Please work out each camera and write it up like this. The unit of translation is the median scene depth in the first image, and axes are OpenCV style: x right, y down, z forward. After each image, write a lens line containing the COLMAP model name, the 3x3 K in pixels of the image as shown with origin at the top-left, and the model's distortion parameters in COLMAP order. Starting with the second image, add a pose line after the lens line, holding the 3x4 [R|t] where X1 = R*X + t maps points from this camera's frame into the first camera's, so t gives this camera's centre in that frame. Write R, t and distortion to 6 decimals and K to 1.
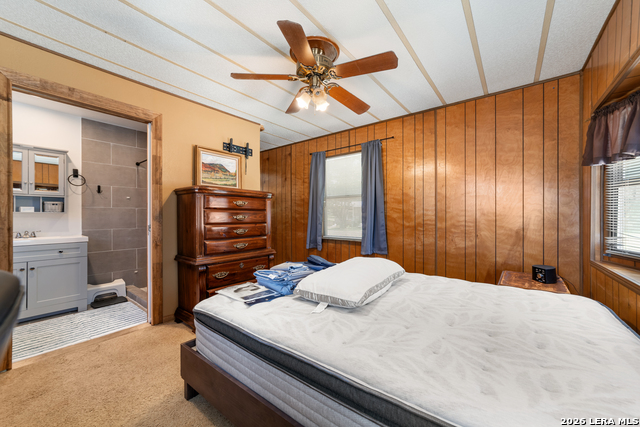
lens RADIAL K [[249.5, 0, 321.6], [0, 249.5, 214.8], [0, 0, 1]] dist [-0.011723, 0.001781]
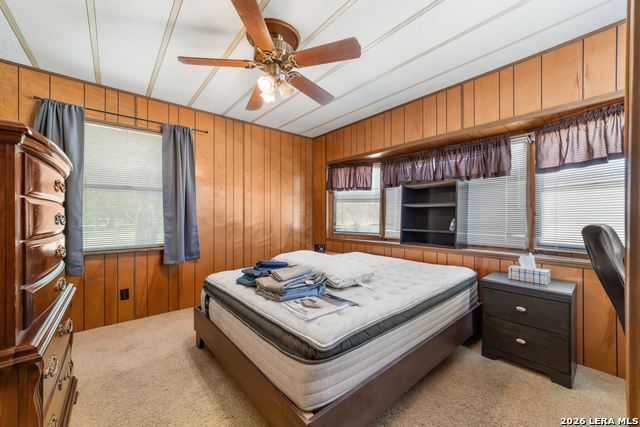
lens RADIAL K [[249.5, 0, 318.4], [0, 249.5, 216.2], [0, 0, 1]] dist [-0.011723, 0.001781]
pose [[0.199537, 0.003076, 0.979885, -0.570919], [0.002940, 0.999989, -0.003738, 0.009425], [-0.979886, 0.003627, 0.199526, 0.425089]]
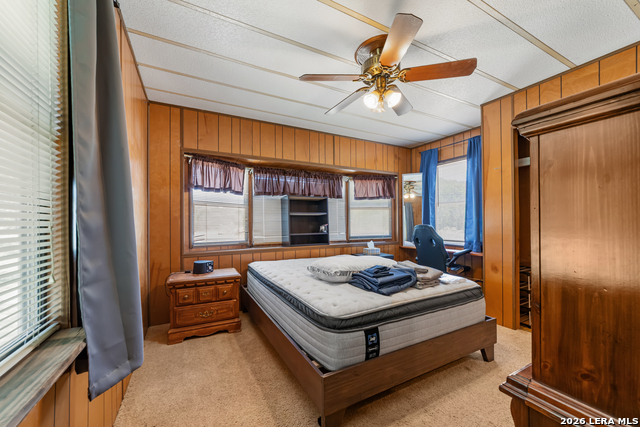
lens RADIAL K [[249.5, 0, 314.1], [0, 249.5, 220.0], [0, 0, 1]] dist [-0.011723, 0.001781]
pose [[-0.905869, 0.008894, 0.423464, -0.124836], [0.007111, 0.999958, -0.005791, 0.001983], [-0.423498, -0.002235, -0.905894, 1.270784]]
